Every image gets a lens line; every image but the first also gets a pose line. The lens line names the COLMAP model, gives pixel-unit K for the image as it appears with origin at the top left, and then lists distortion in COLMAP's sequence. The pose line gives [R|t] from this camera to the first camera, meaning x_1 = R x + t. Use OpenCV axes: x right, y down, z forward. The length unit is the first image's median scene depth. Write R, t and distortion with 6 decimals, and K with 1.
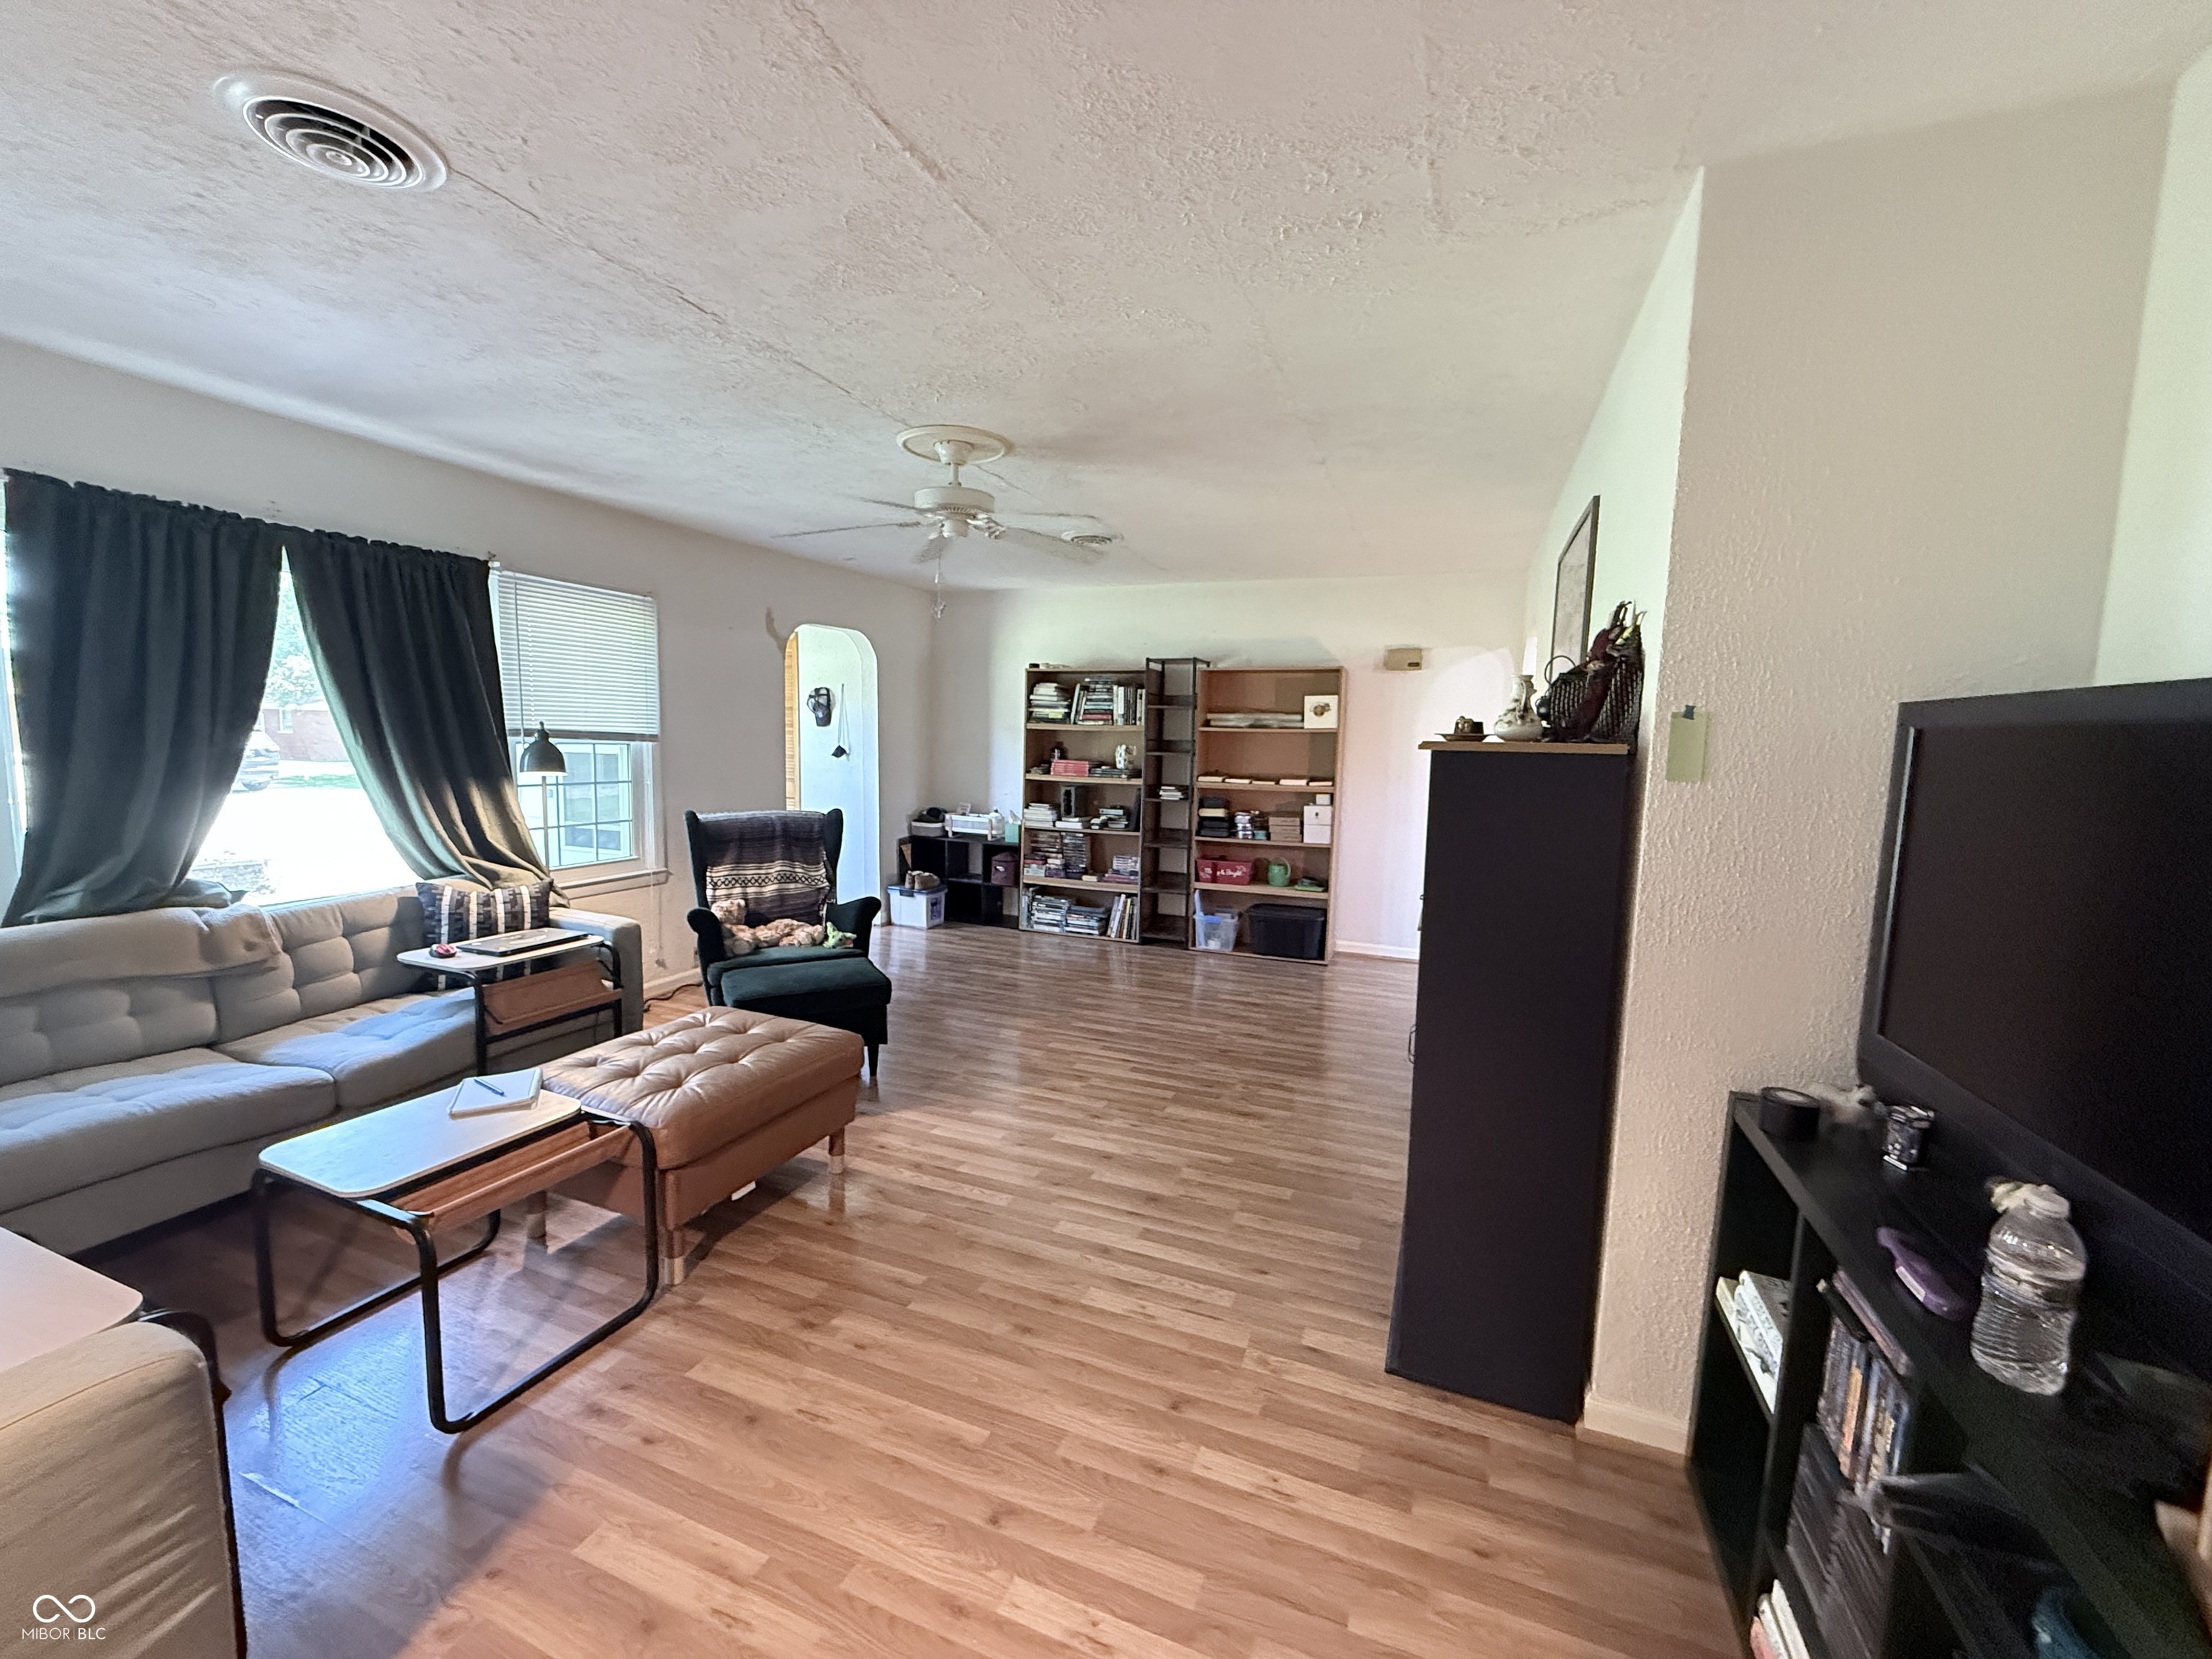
lens RADIAL K [[882.6, 0, 1099.5], [0, 882.6, 828.5], [0, 0, 1]] dist [0.000705, 0.000239]
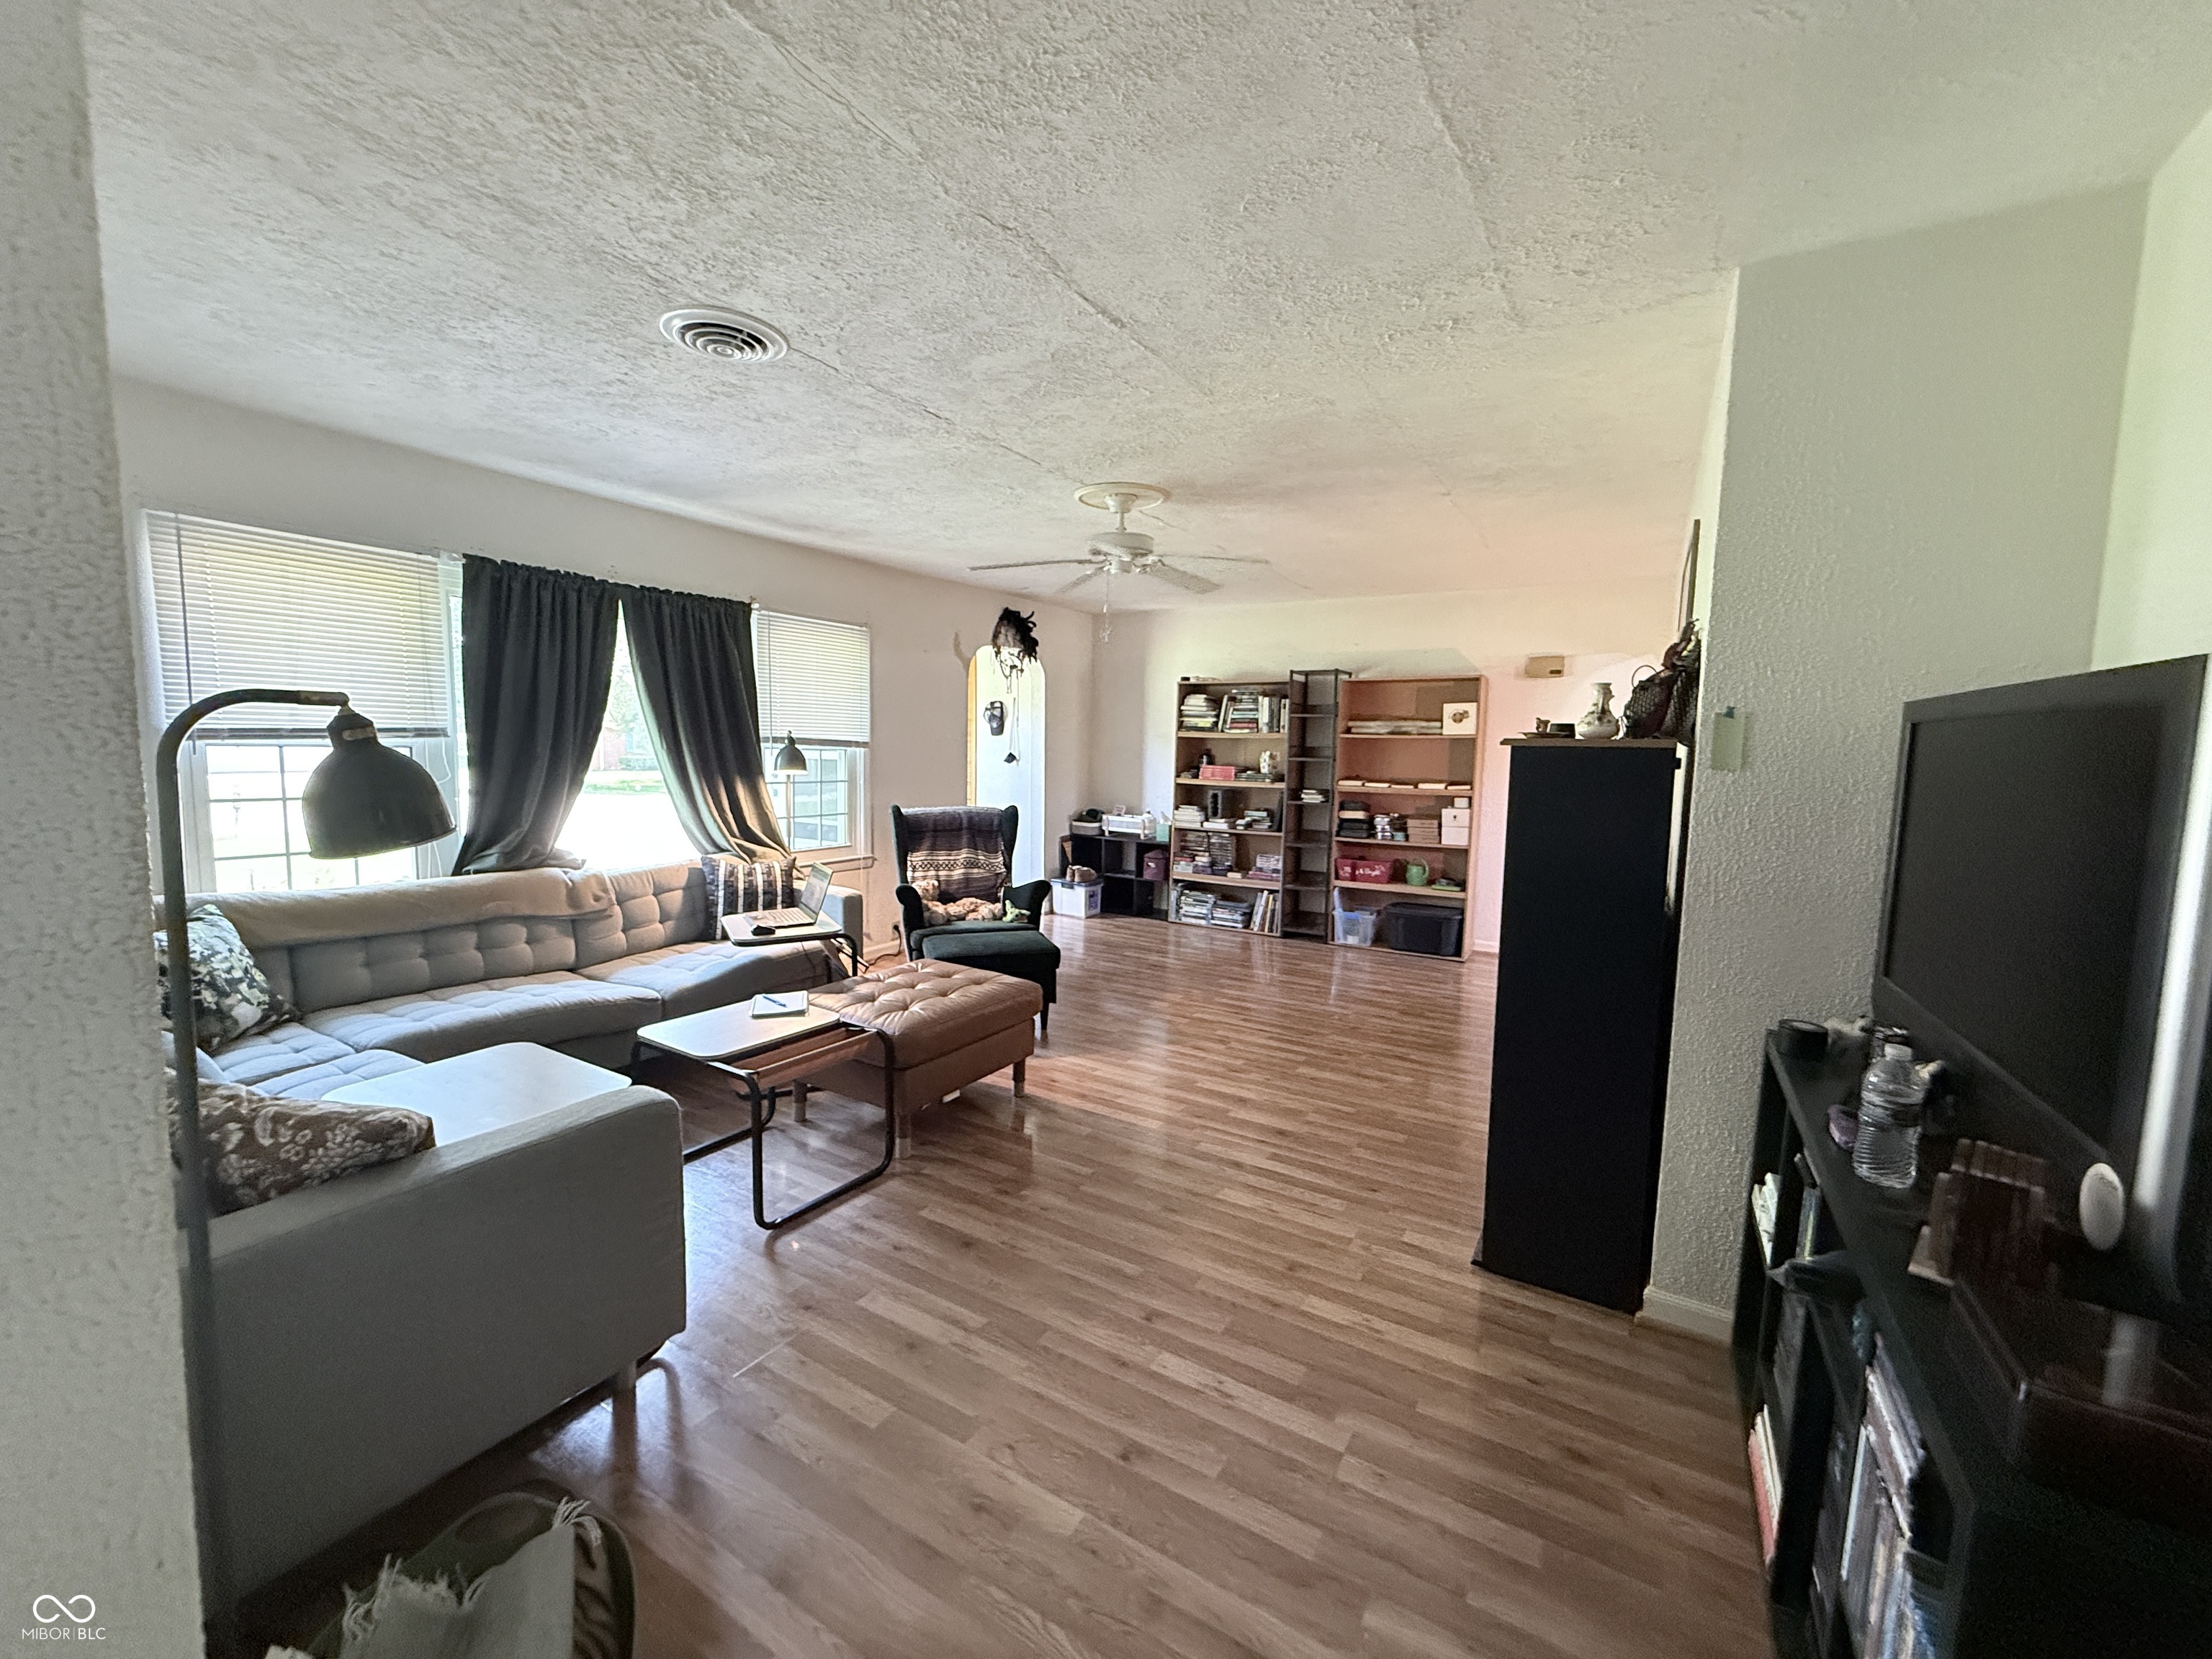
lens RADIAL K [[882.6, 0, 1100.1], [0, 882.6, 829.0], [0, 0, 1]] dist [0.000705, 0.000239]
pose [[0.985880, 0.012683, -0.166974, 0.016302], [-0.014786, 0.999826, -0.011356, 0.038216], [0.166800, 0.013664, 0.985896, -0.231710]]
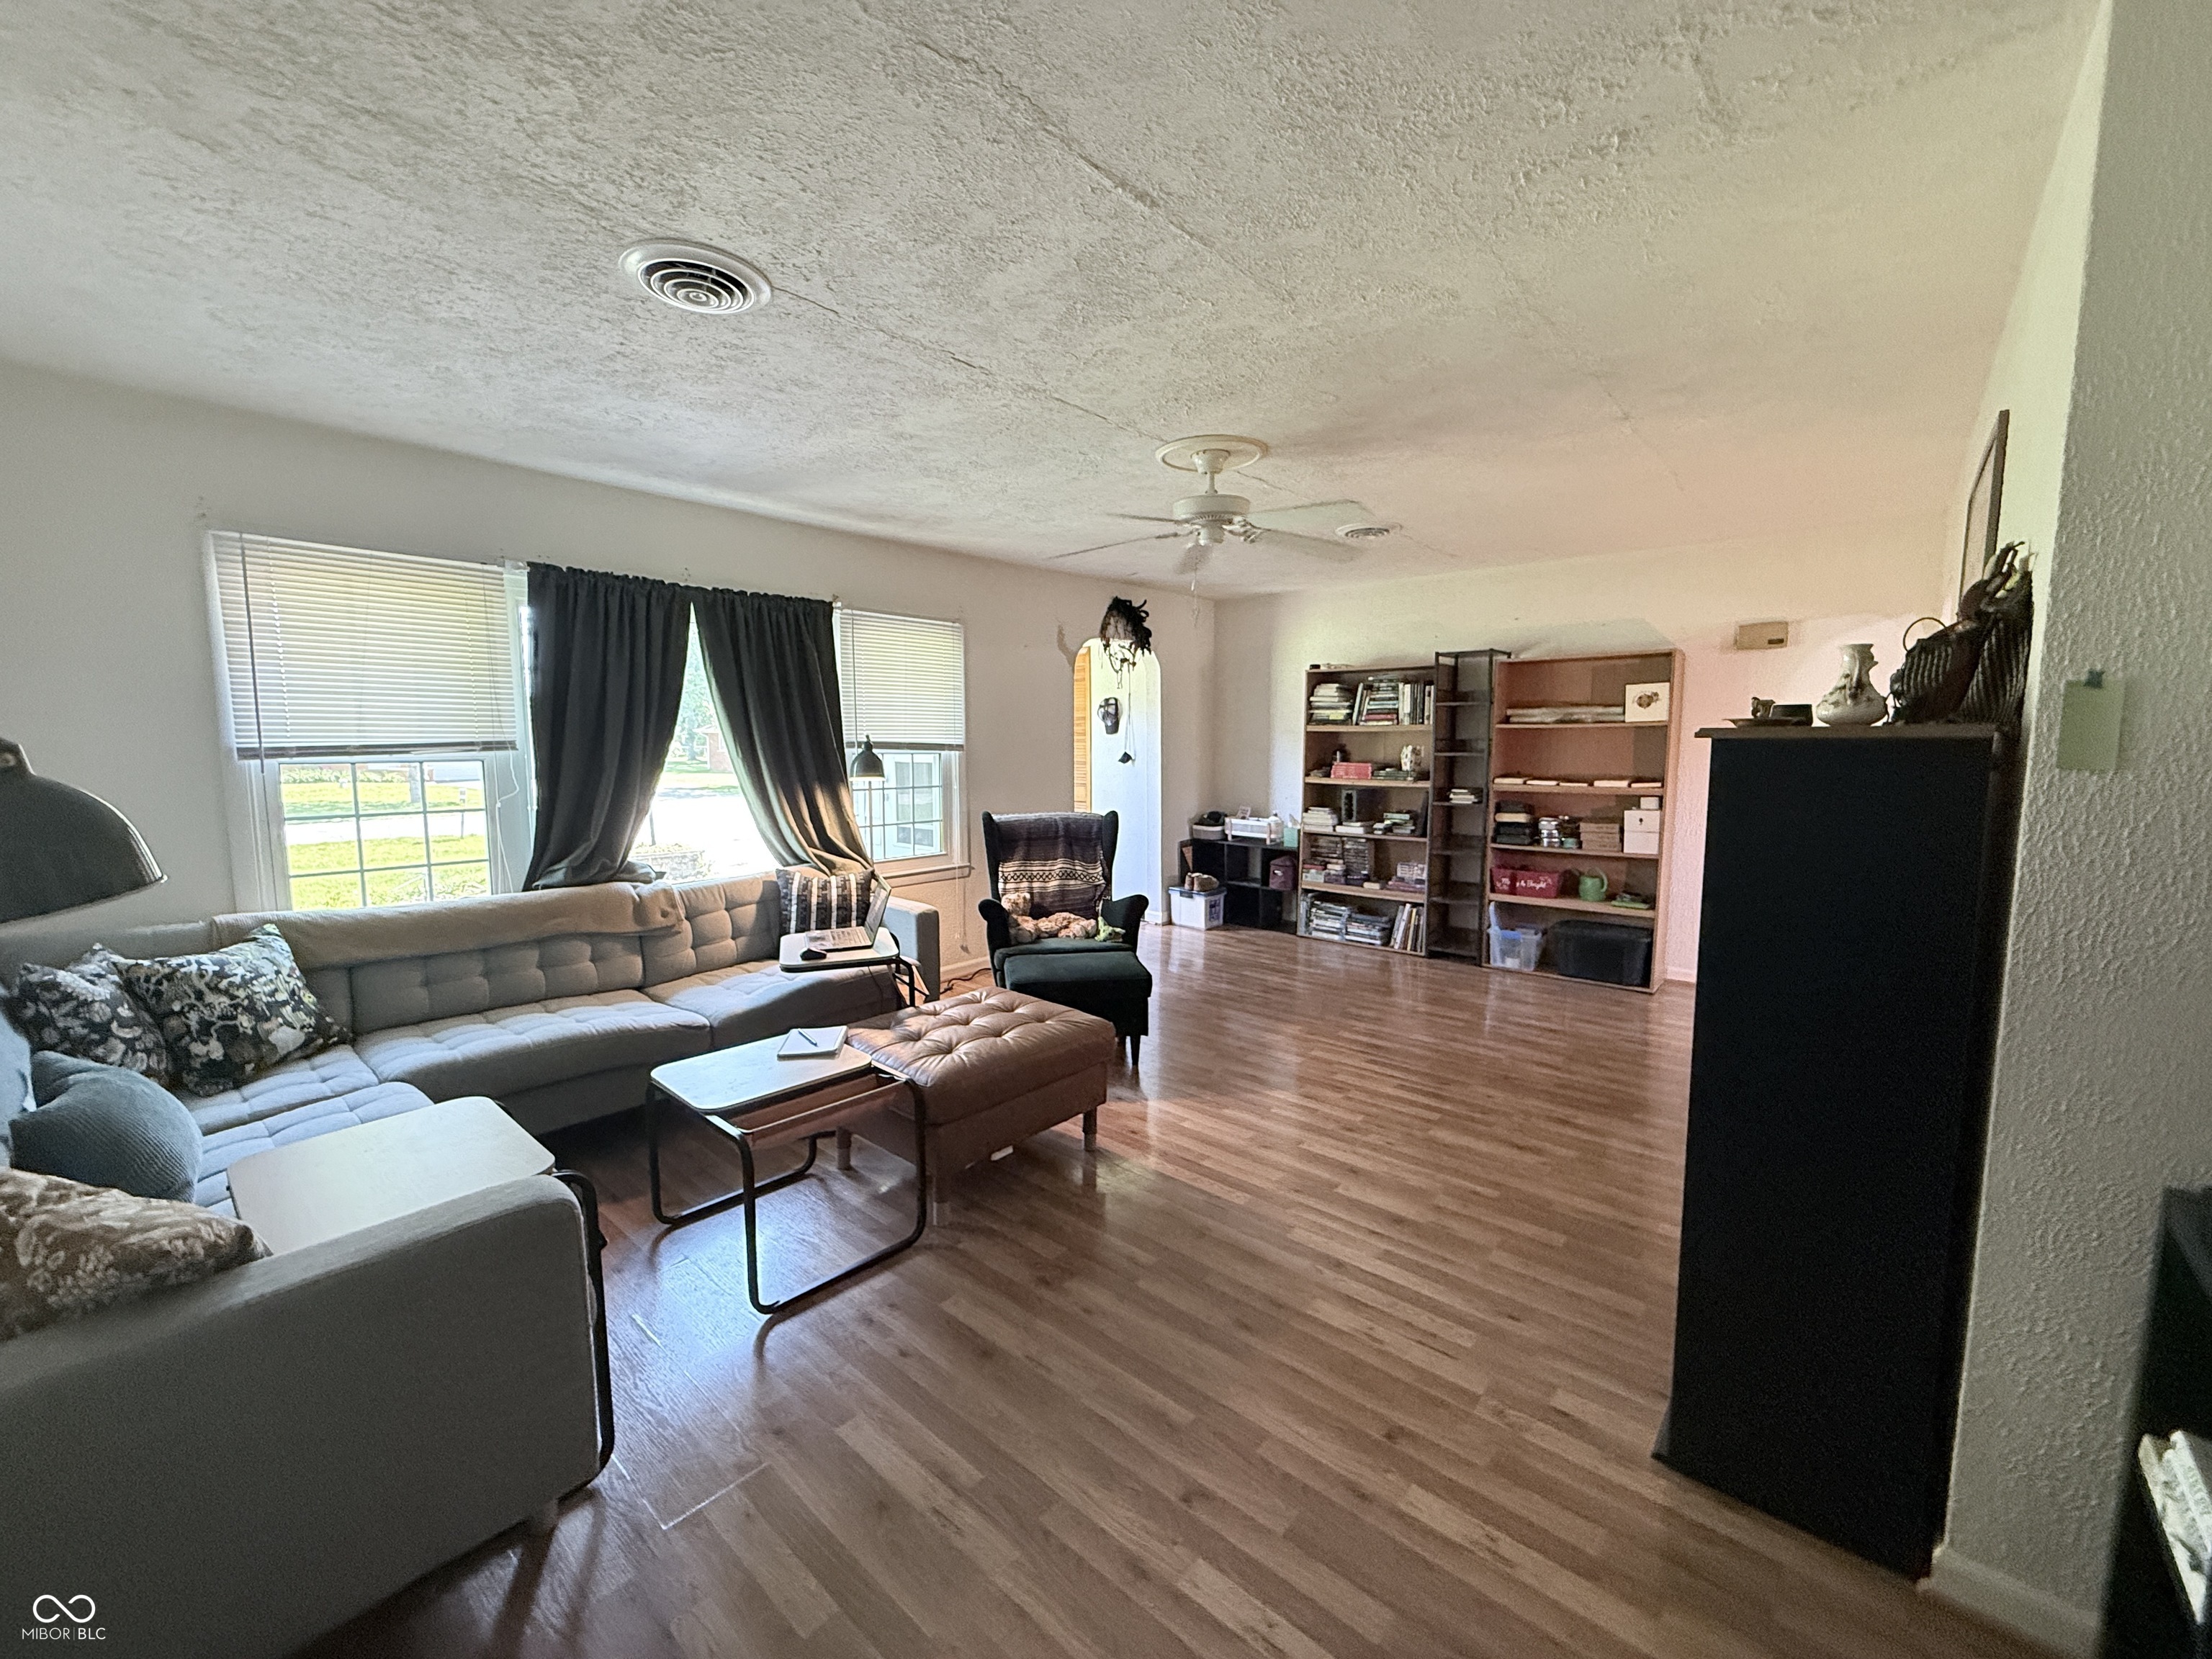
lens RADIAL K [[882.6, 0, 1099.8], [0, 882.6, 828.5], [0, 0, 1]] dist [0.000705, 0.000239]
pose [[0.941977, 0.010250, -0.335521, 0.081881], [-0.012703, 0.999906, -0.005116, 0.008279], [0.335437, 0.009082, 0.942019, -0.003427]]
